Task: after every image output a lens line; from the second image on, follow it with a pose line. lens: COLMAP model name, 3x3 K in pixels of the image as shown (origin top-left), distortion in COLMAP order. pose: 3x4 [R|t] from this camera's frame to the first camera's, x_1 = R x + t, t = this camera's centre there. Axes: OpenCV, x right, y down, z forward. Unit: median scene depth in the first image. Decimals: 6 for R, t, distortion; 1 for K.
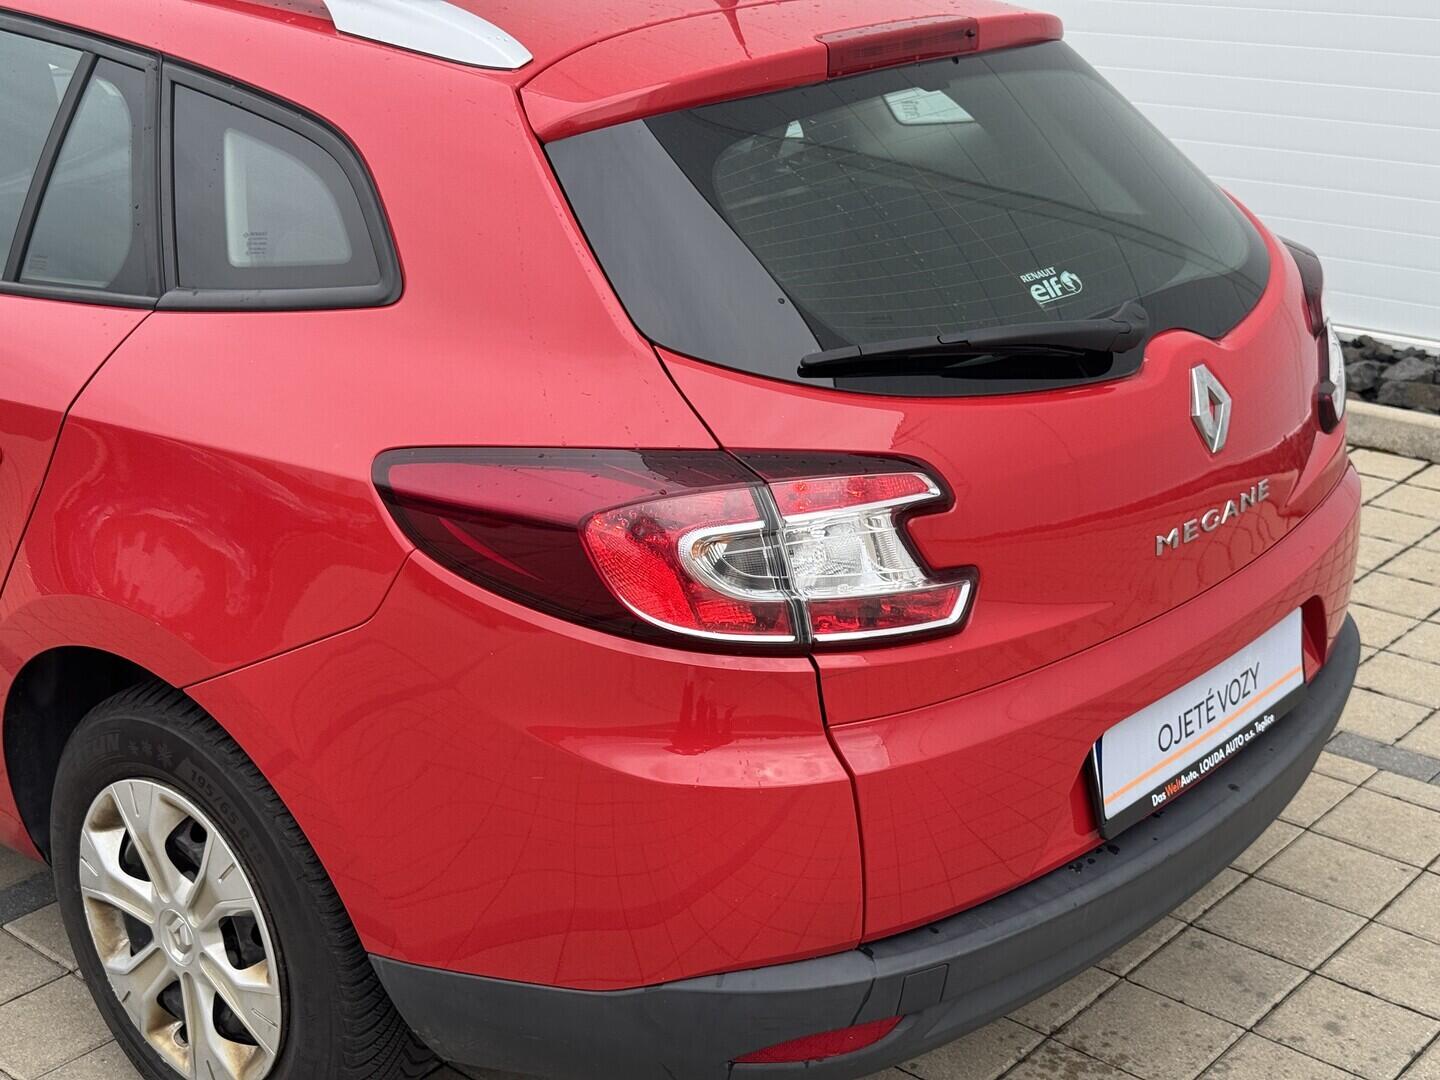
lens RADIAL K [[2002.5, 0, 720.0], [0, 2002.5, 540.0], [0, 0, 1]] dist [0.235519, -0.516167]
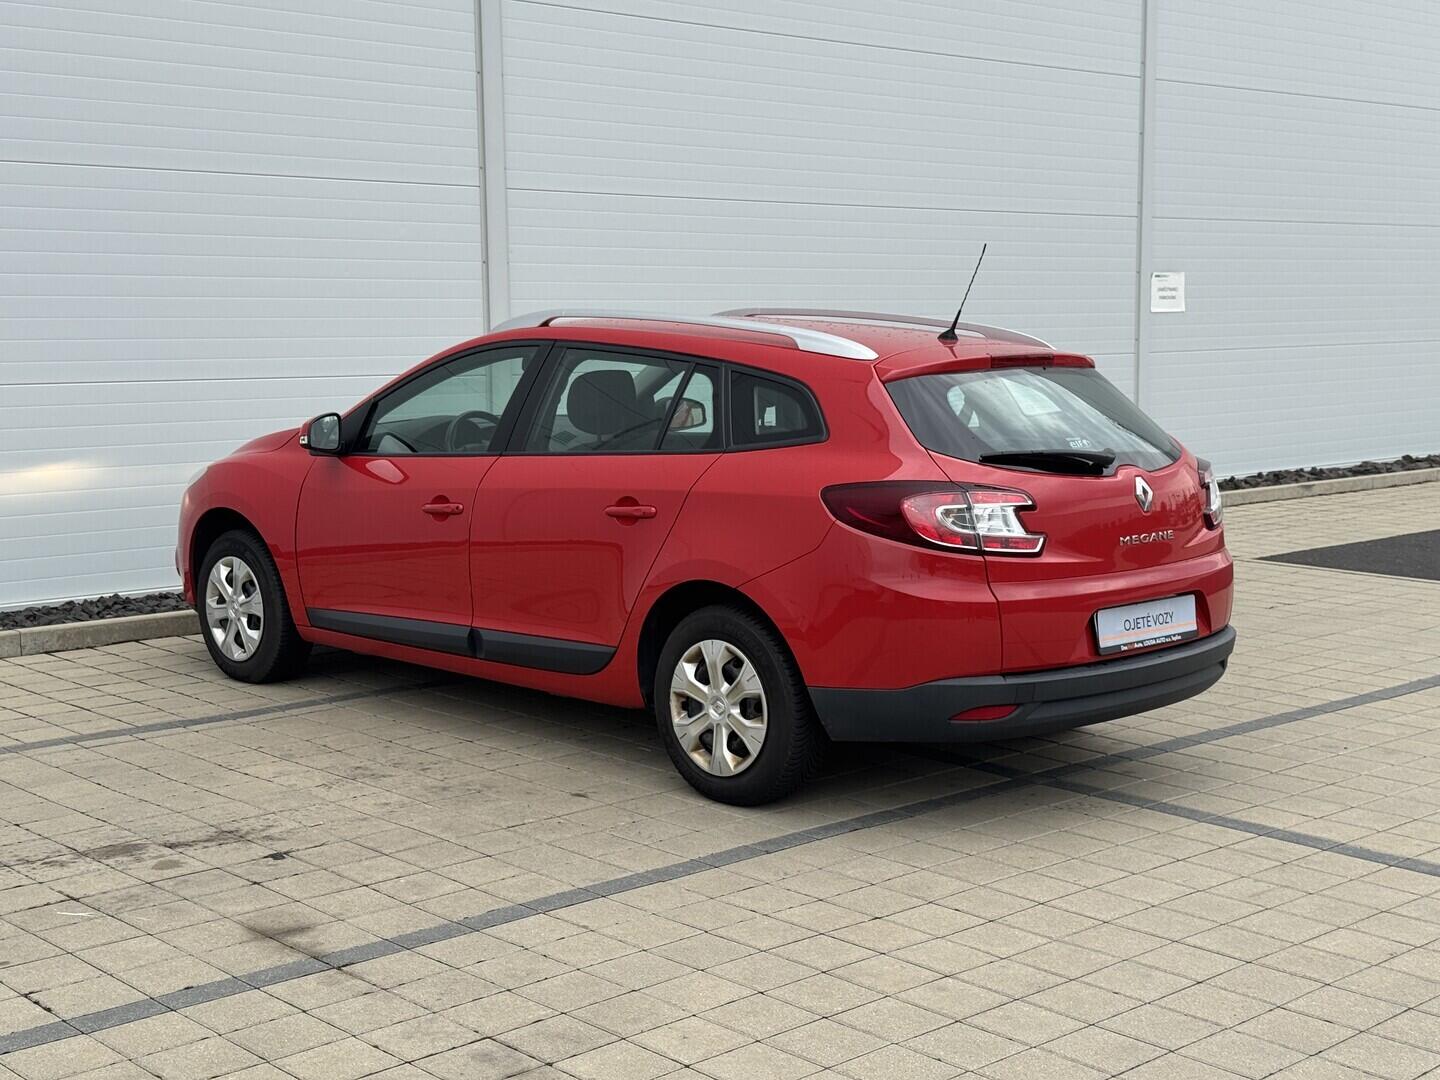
lens RADIAL K [[2002.5, 0, 720.0], [0, 2002.5, 540.0], [0, 0, 1]] dist [0.235519, -0.516167]
pose [[0.996842, 0.021622, -0.076405, -0.096467], [-0.038584, 0.972877, -0.228083, 0.627818], [0.069401, 0.230311, 0.970639, -1.571235]]
